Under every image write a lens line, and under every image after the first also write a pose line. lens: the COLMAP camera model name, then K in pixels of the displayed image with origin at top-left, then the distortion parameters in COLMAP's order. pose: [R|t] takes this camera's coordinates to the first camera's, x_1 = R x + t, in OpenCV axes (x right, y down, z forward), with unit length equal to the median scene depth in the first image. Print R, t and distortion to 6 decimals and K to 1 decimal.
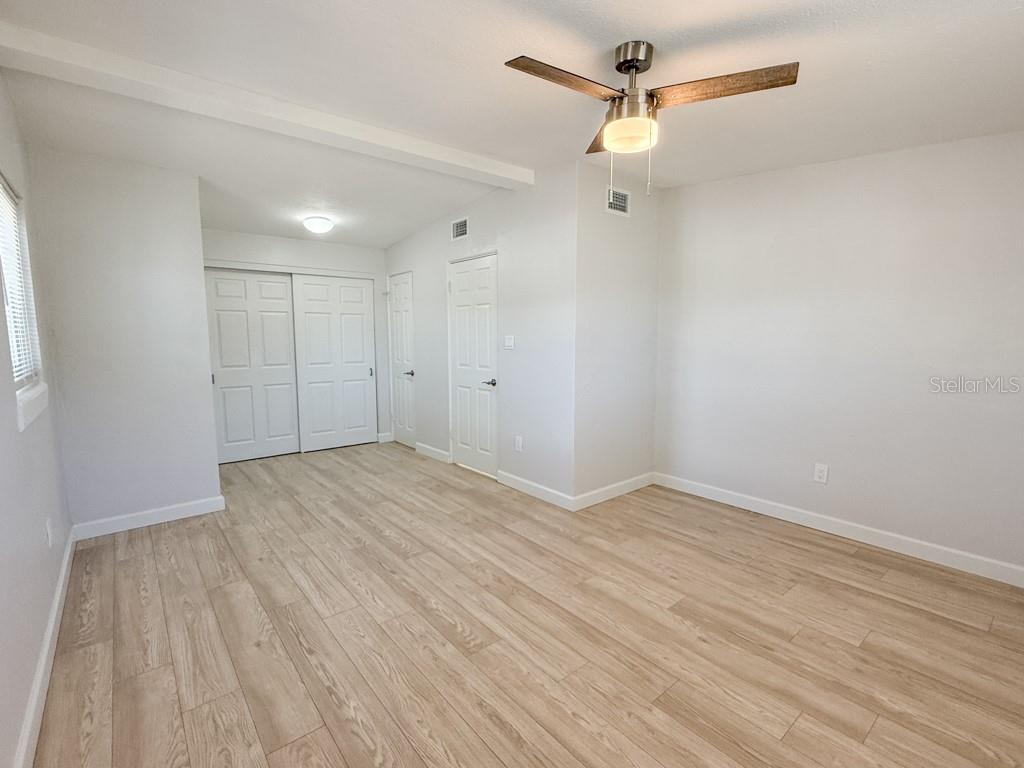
lens RADIAL K [[475.3, 0, 509.2], [0, 475.3, 391.8], [0, 0, 1]] dist [0.003111, -0.000691]
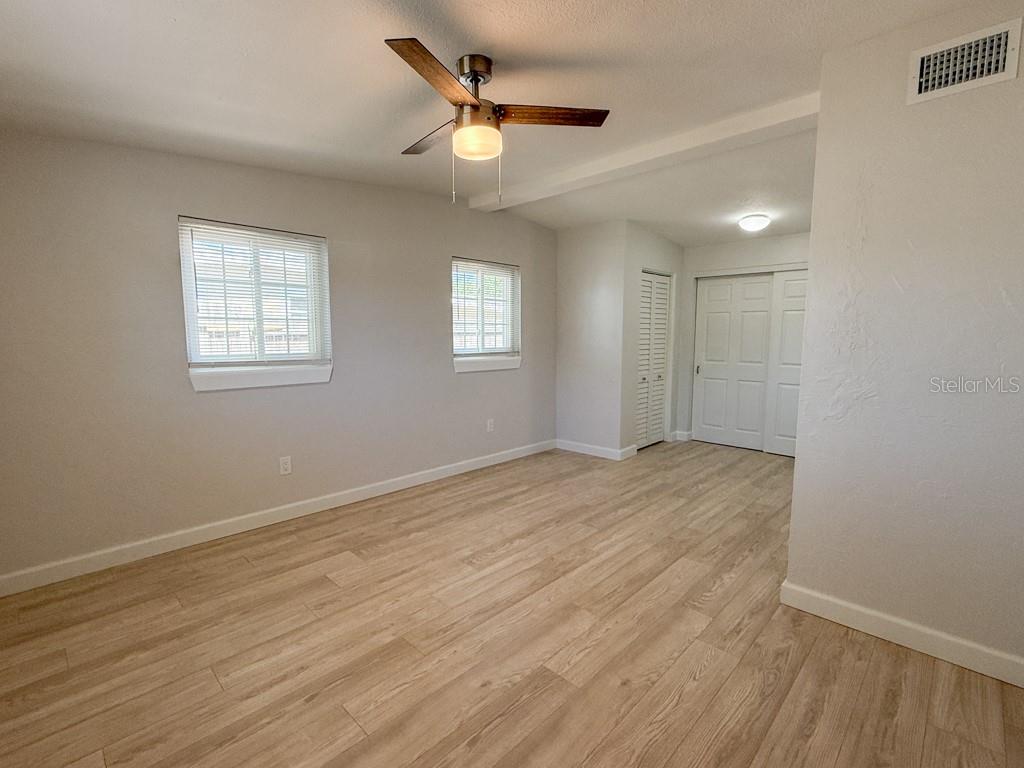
lens RADIAL K [[475.3, 0, 512.7], [0, 475.3, 388.5], [0, 0, 1]] dist [0.003111, -0.000691]
pose [[0.114500, 0.118073, -0.986382, 0.889257], [-0.123030, 0.986953, 0.103860, -0.079243], [0.985775, 0.109463, 0.127533, 0.647897]]
